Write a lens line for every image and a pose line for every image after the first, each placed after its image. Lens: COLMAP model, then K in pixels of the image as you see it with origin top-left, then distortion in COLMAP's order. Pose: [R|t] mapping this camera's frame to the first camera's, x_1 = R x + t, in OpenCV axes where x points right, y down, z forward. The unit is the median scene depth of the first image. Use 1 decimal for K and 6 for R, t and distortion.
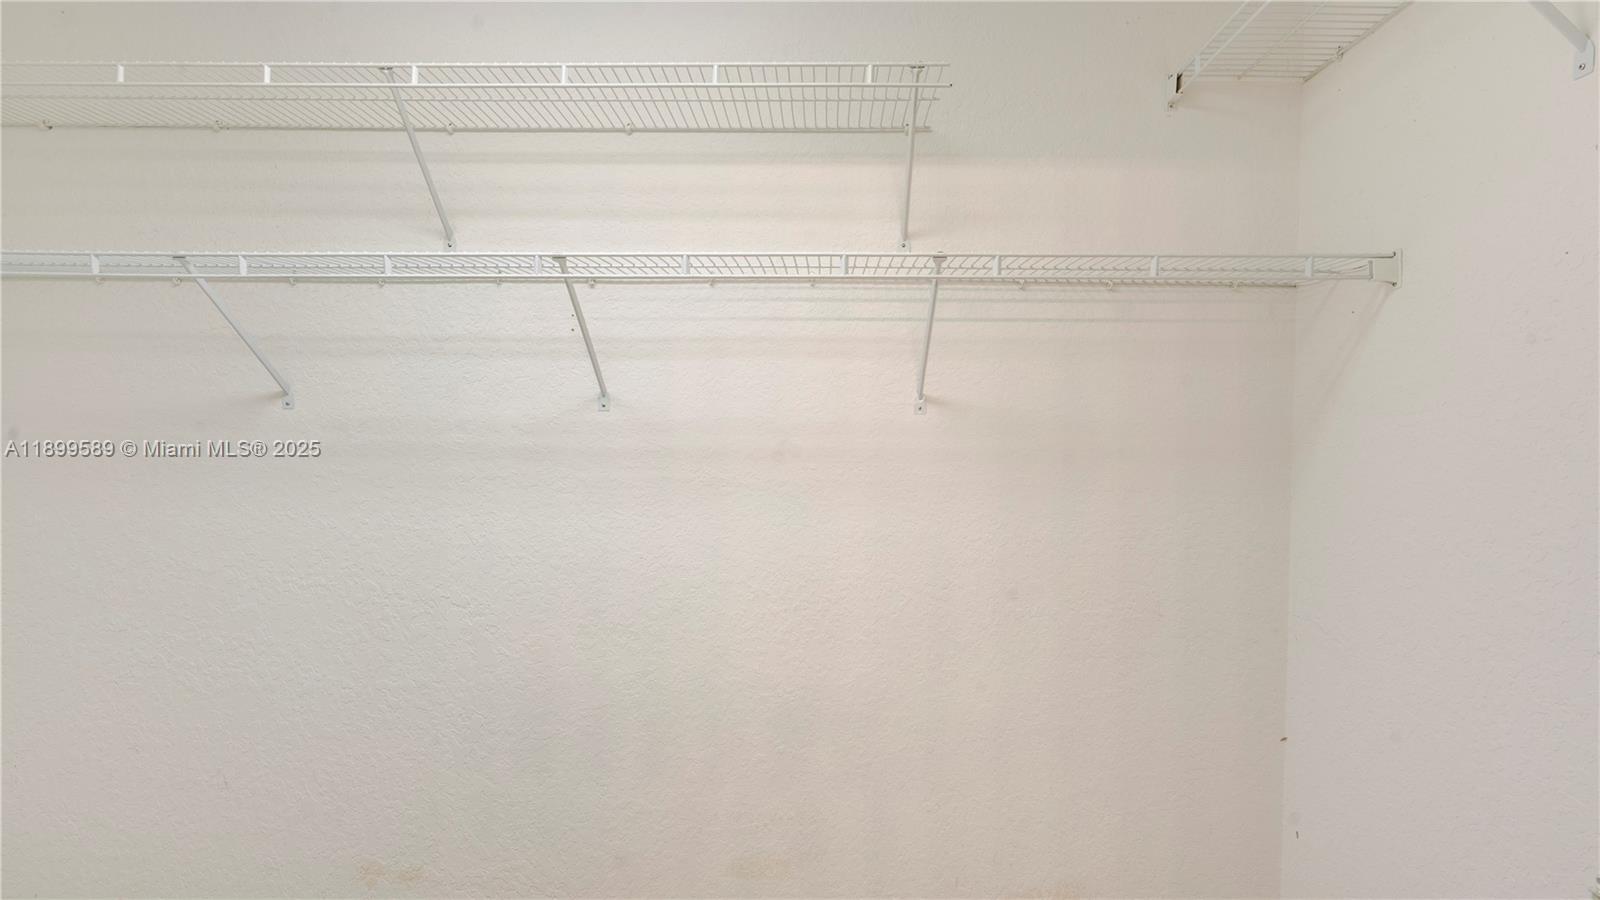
lens RADIAL K [[789.1, 0, 801.6], [0, 789.1, 455.8], [0, 0, 1]] dist [0.001949, 0.002185]
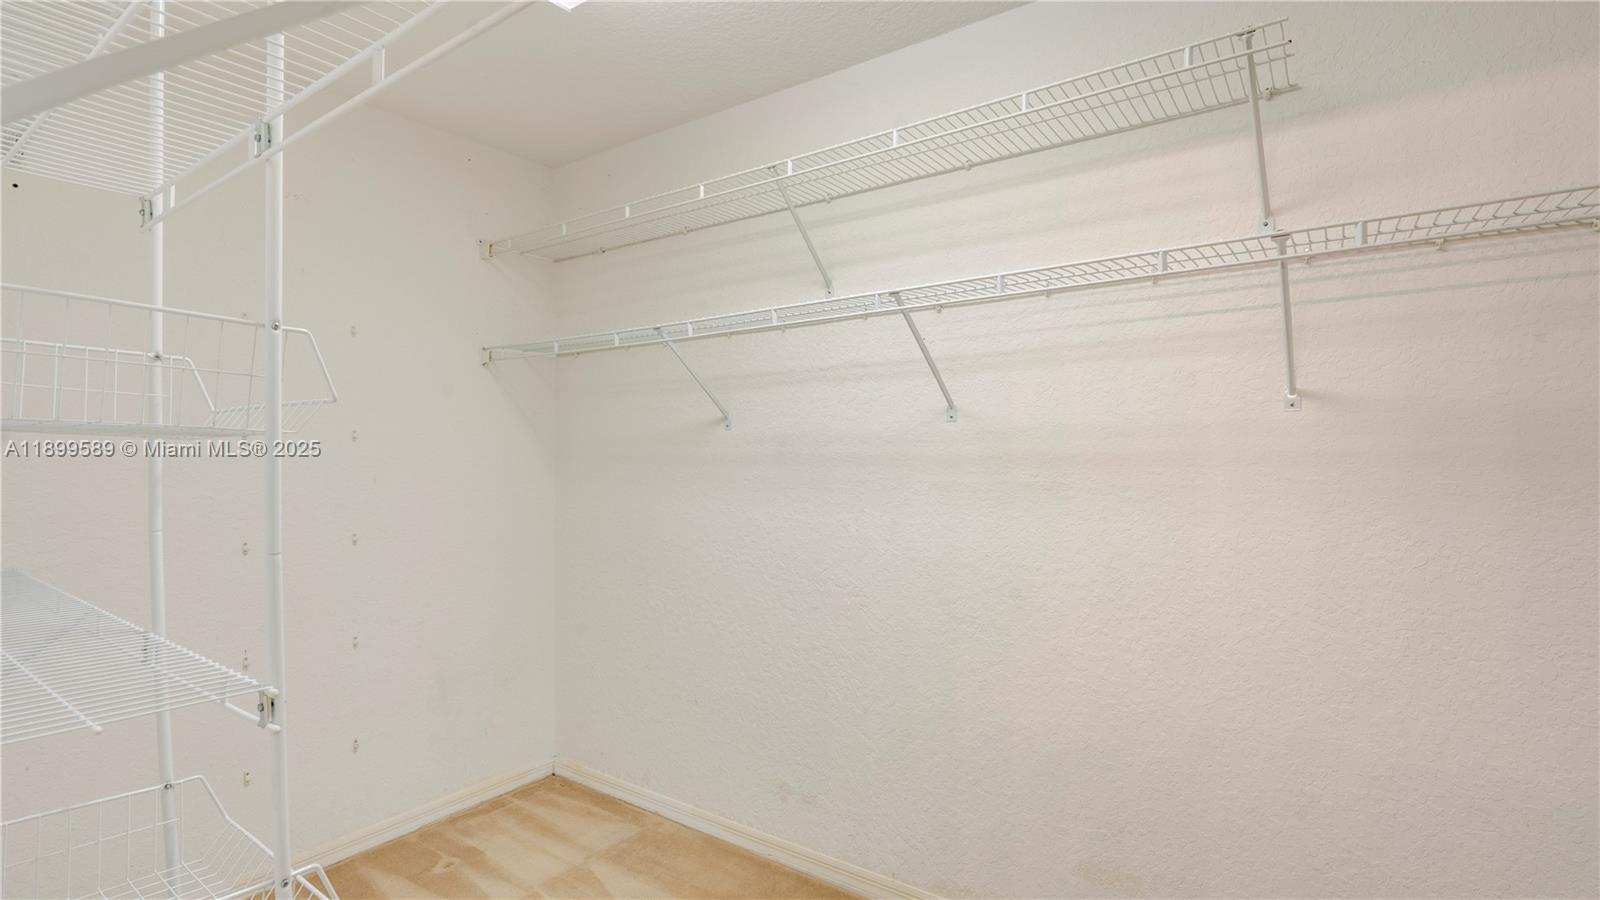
lens RADIAL K [[751.8, 0, 800.0], [0, 751.8, 450.0], [0, 0, 1]] dist [-0.001179, 0.000566]
pose [[0.833978, -0.019479, -0.551454, 0.156815], [0.010400, 0.999754, -0.019587, 0.001650], [0.551700, 0.010599, 0.833975, -0.003343]]
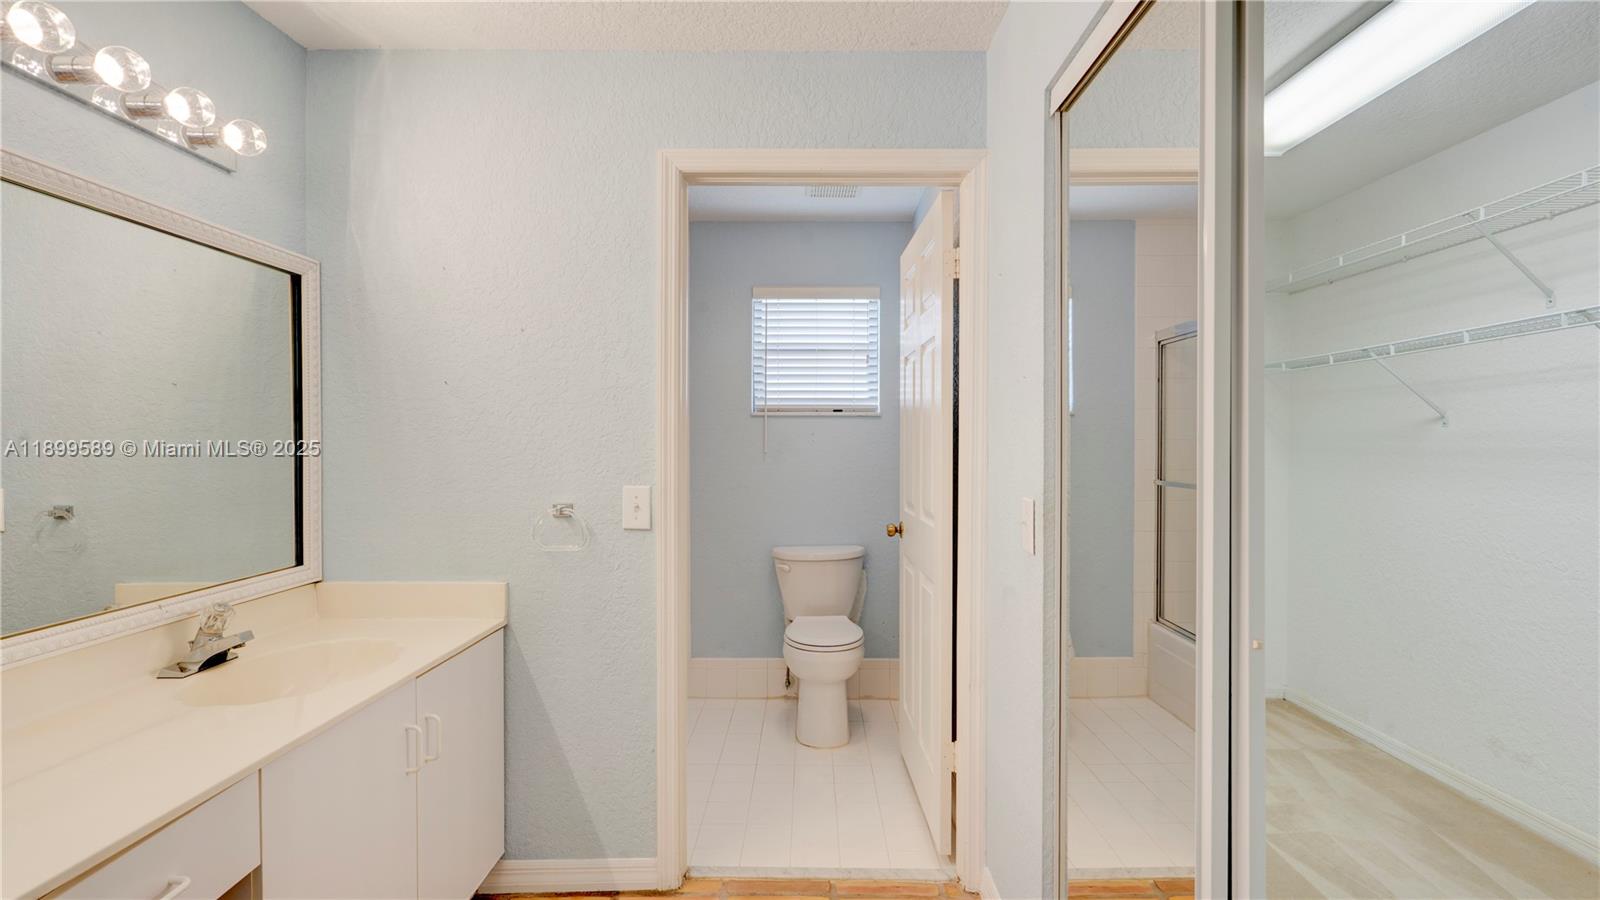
lens RADIAL K [[748.3, 0, 800.0], [0, 748.3, 450.0], [0, 0, 1]] dist [-0.024278, 0.000066]
pose [[0.042318, -0.008062, -0.999072, 0.732552], [-0.010894, 0.999904, -0.008530, 0.012555], [0.999045, 0.011245, 0.042226, -0.330954]]
